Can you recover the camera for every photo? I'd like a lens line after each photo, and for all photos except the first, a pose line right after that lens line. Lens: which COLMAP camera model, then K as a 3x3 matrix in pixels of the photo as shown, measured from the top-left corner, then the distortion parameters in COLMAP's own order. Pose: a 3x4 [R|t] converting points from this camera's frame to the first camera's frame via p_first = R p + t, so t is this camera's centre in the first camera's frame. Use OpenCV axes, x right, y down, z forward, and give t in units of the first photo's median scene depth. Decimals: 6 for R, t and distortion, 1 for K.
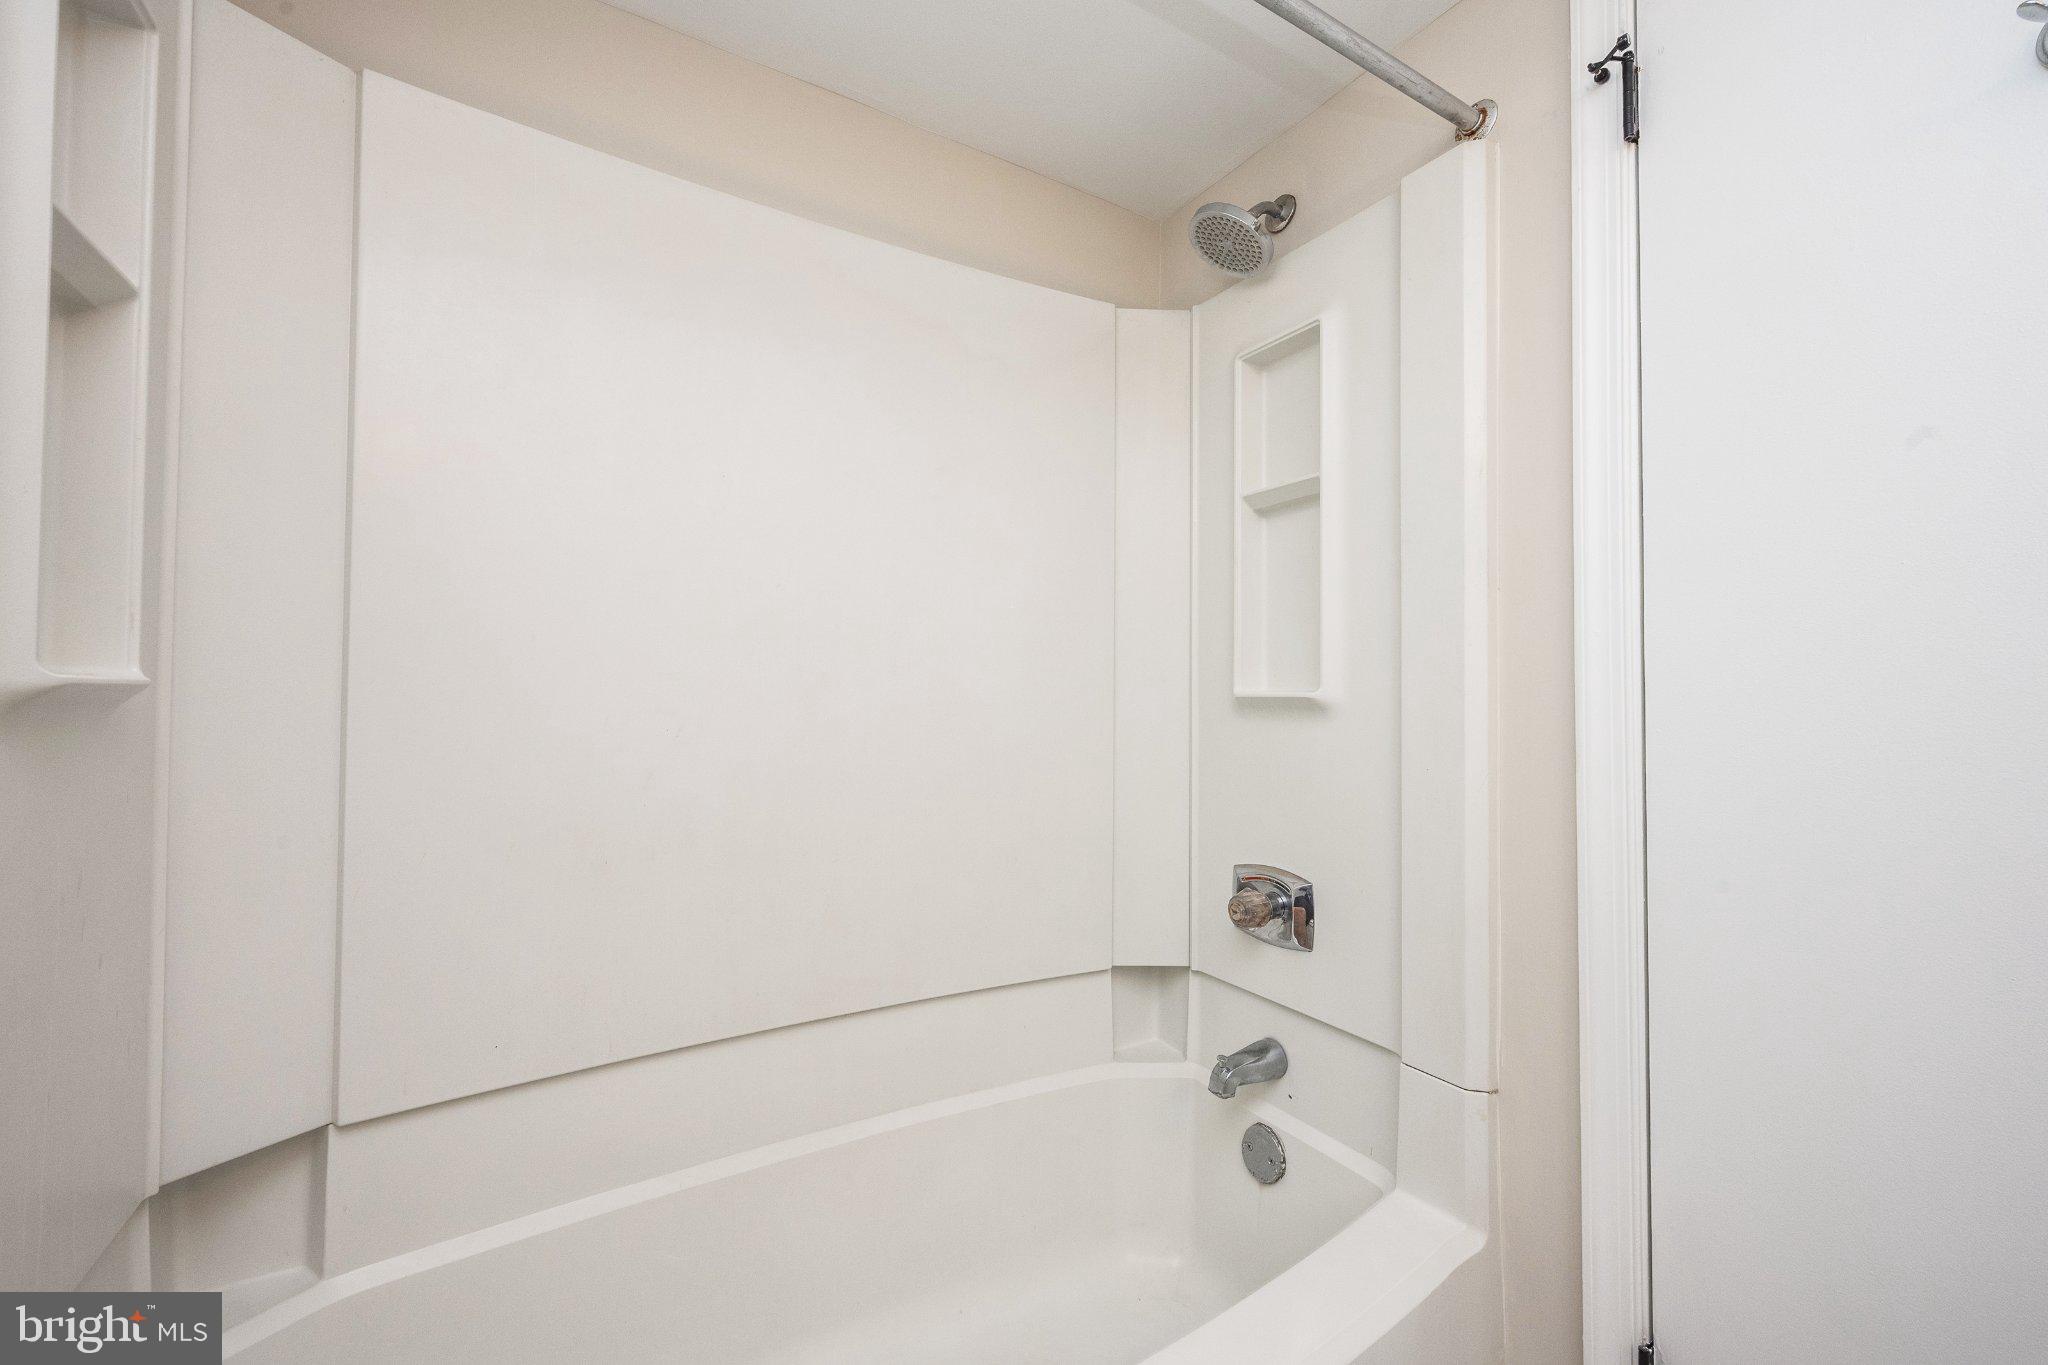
lens RADIAL K [[827.5, 0, 1026.6], [0, 827.5, 683.1], [0, 0, 1]] dist [-0.002649, -0.000099]
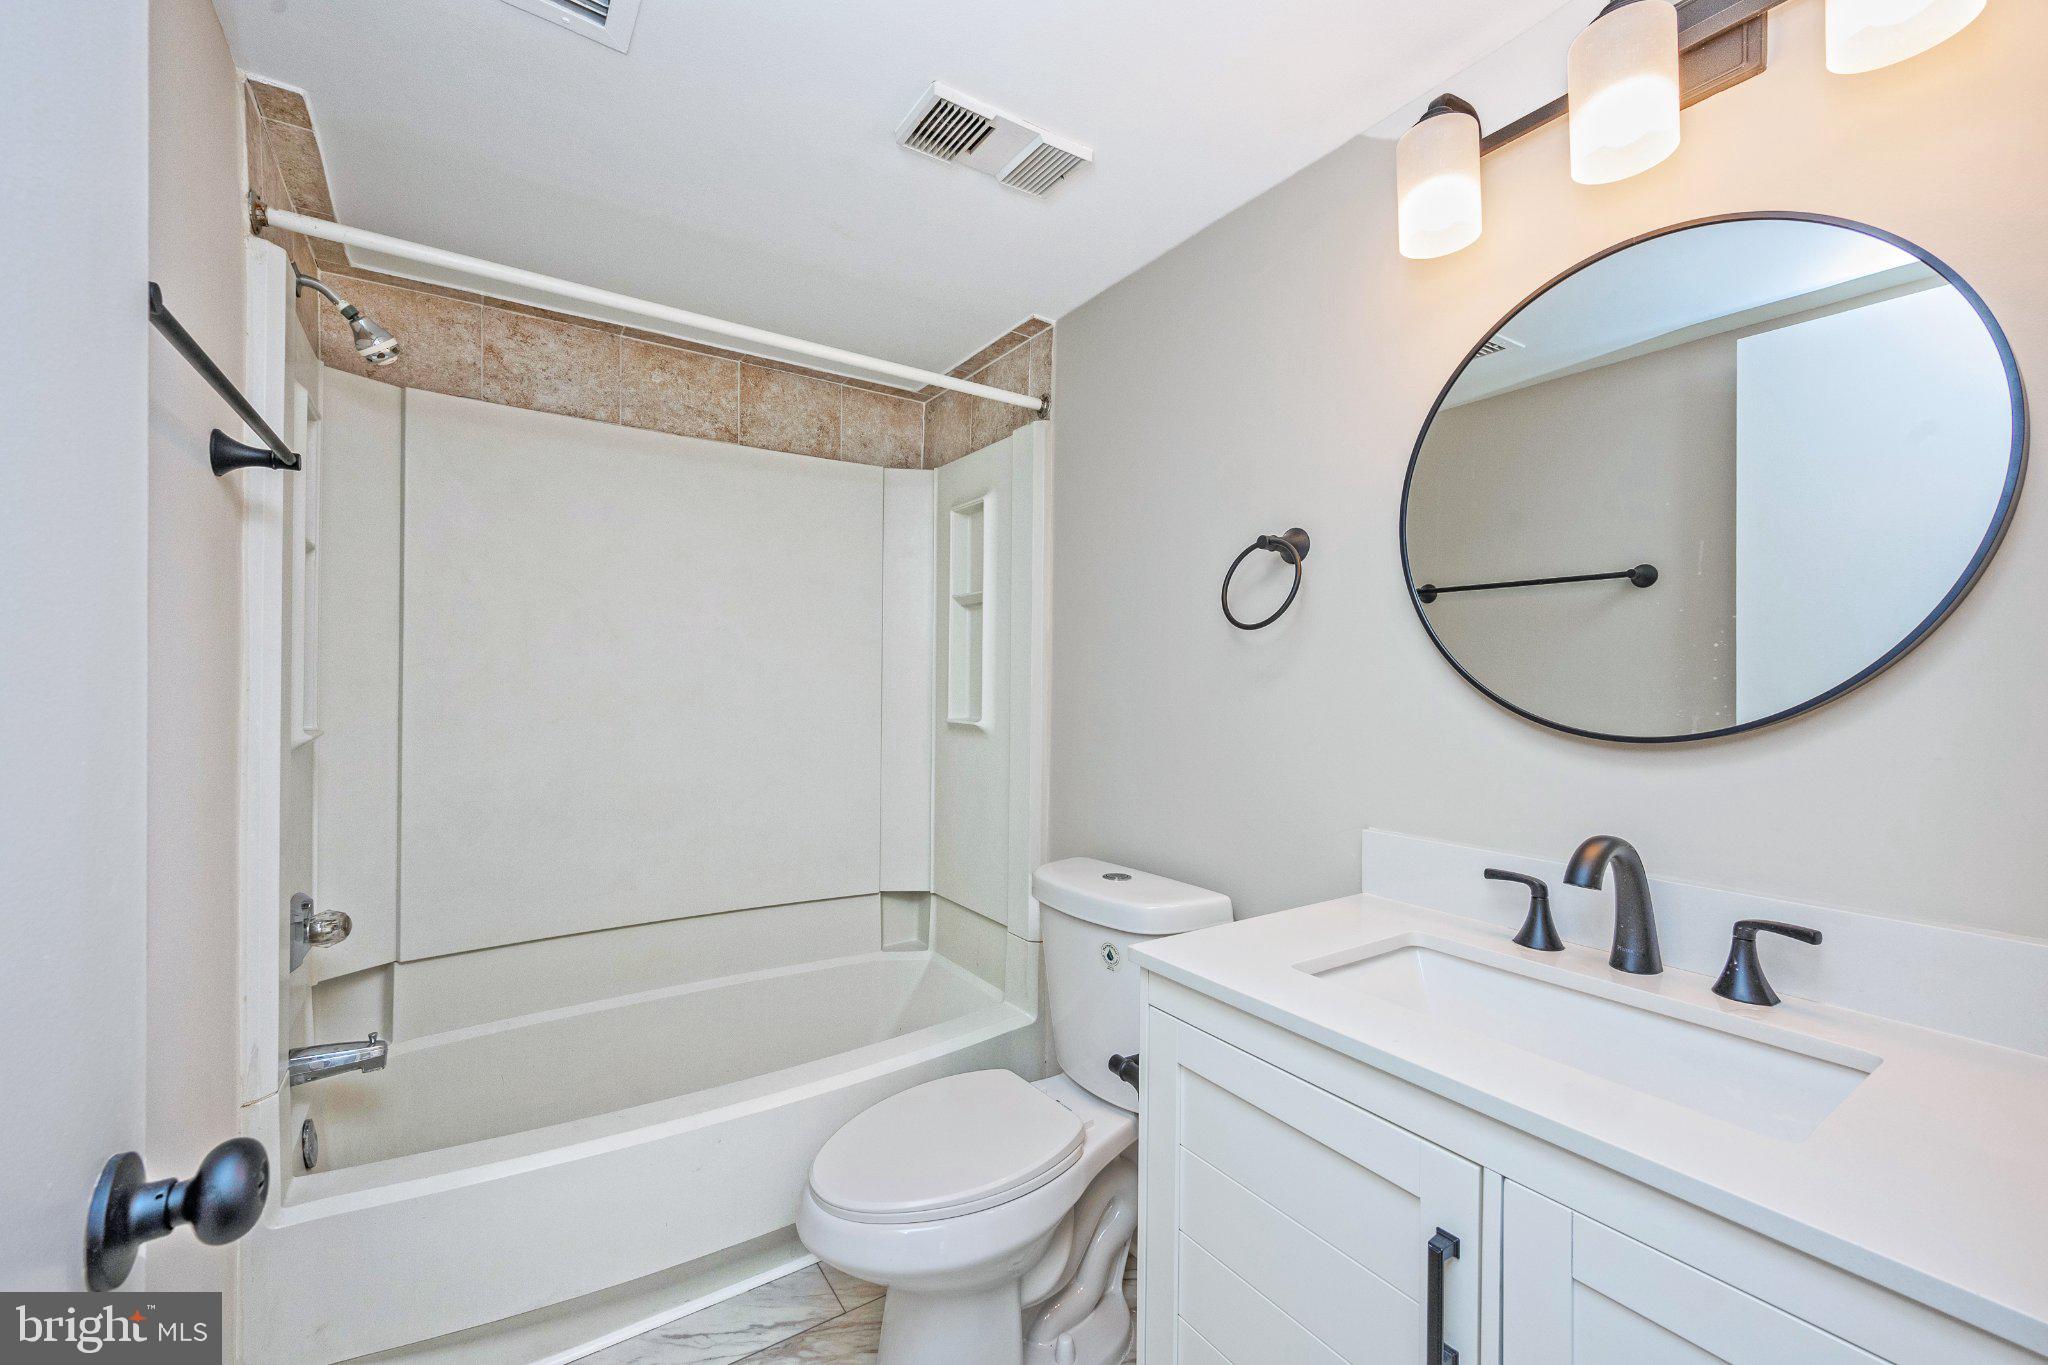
lens RADIAL K [[827.5, 0, 1027.9], [0, 827.5, 689.2], [0, 0, 1]] dist [-0.002649, -0.000099]
pose [[0.998062, 0.002337, 0.062190, 0.312630], [-0.003836, 0.999705, 0.023991, -0.086634], [-0.062115, -0.024183, 0.997776, -0.631704]]
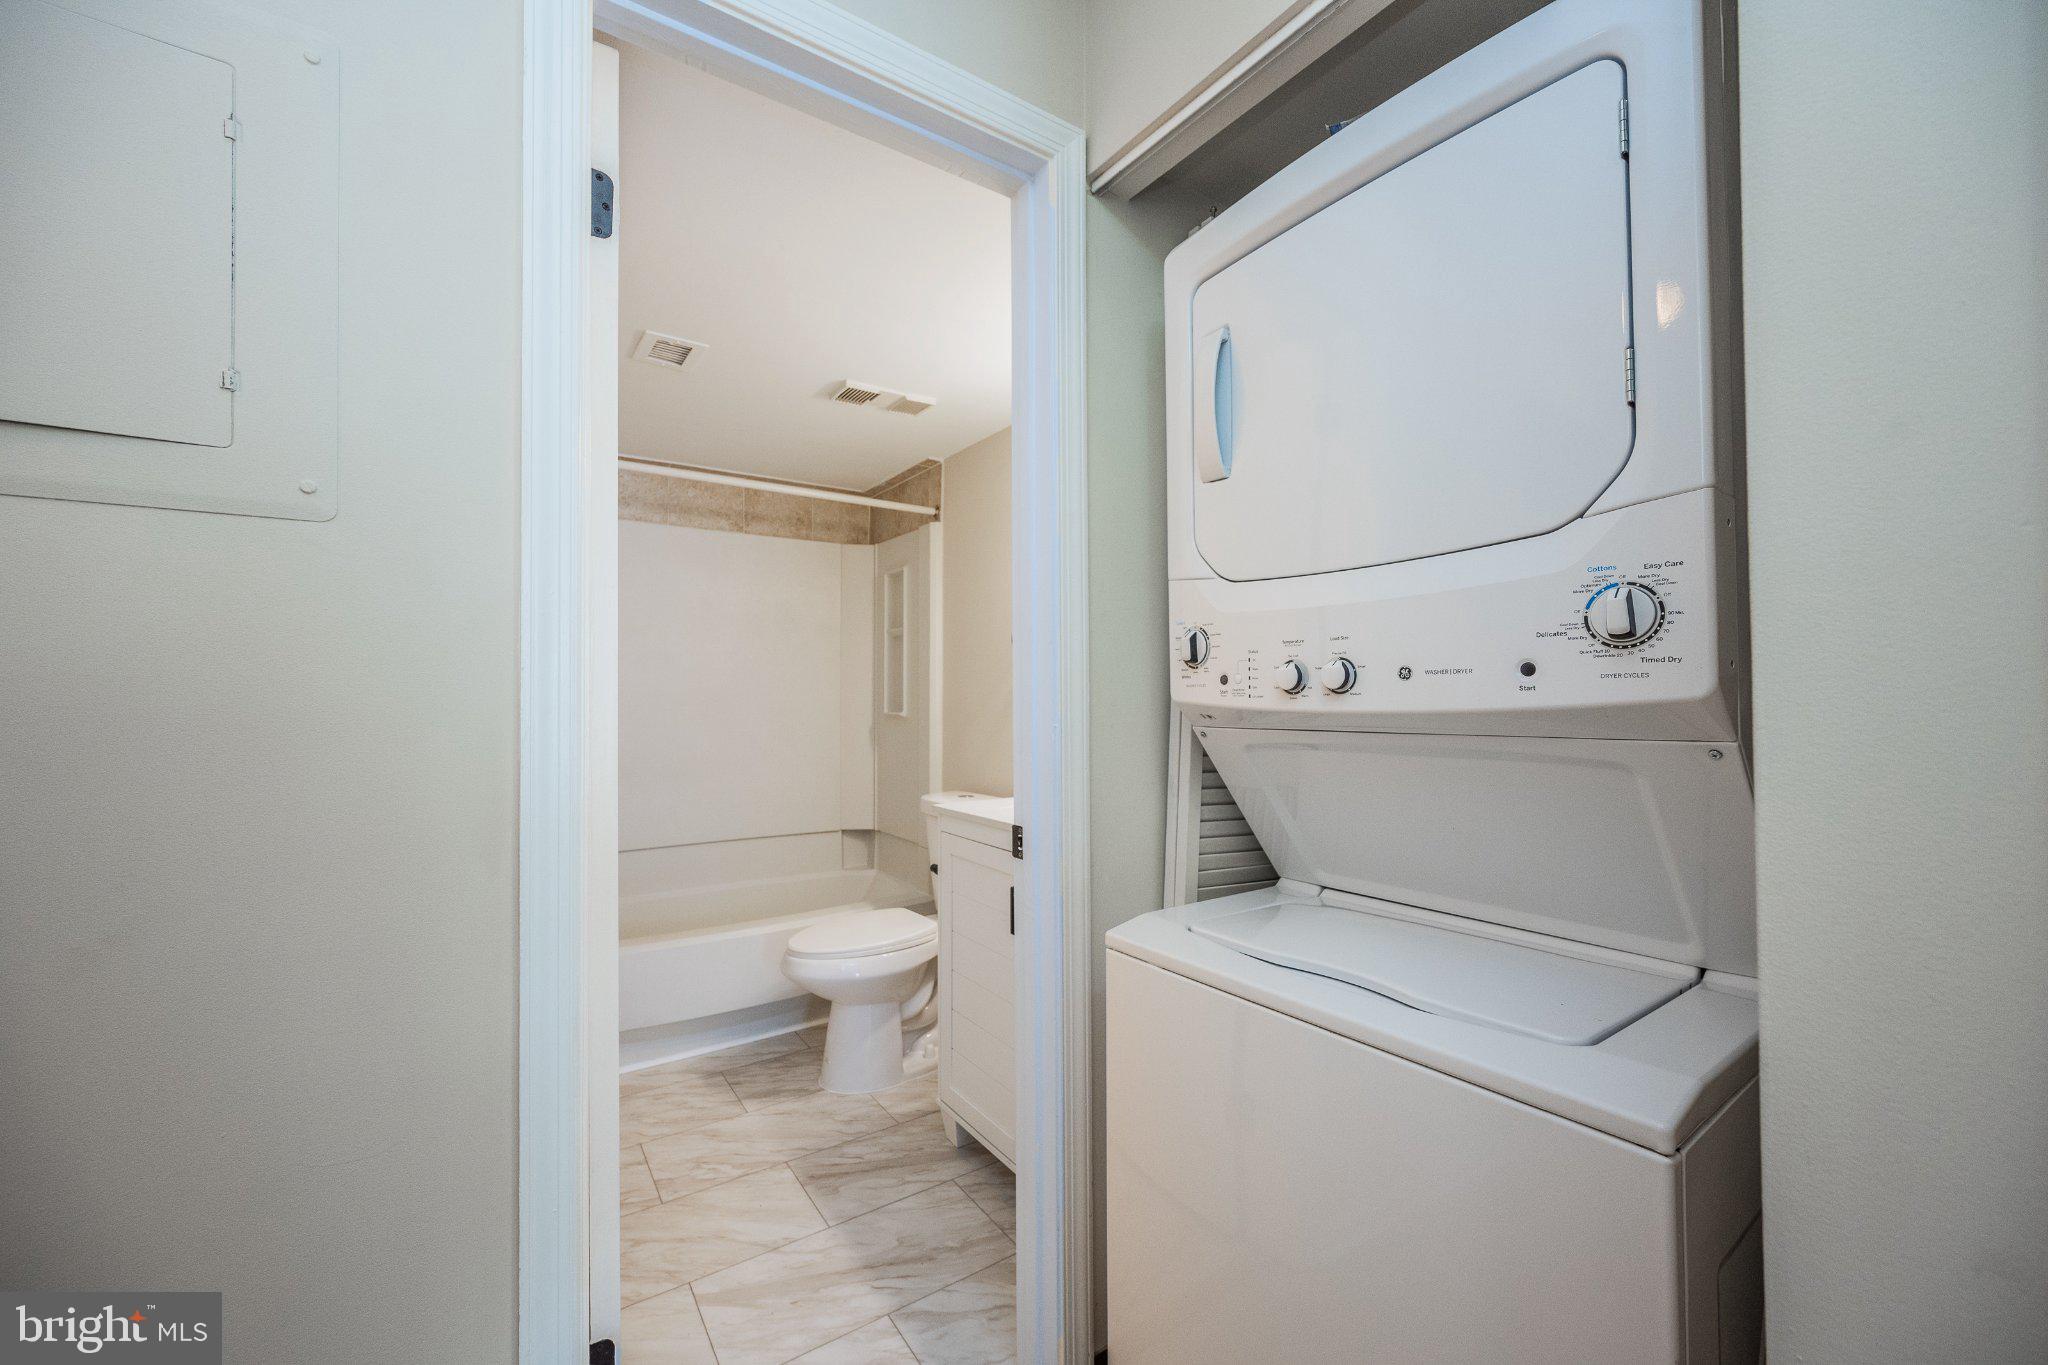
lens RADIAL K [[827.5, 0, 1034.2], [0, 827.5, 684.7], [0, 0, 1]] dist [-0.002649, -0.000099]
pose [[0.997337, -0.007260, 0.072568, 0.528811], [0.007317, 0.999973, -0.000519, -0.063383], [-0.072562, 0.001049, 0.997363, -1.498181]]
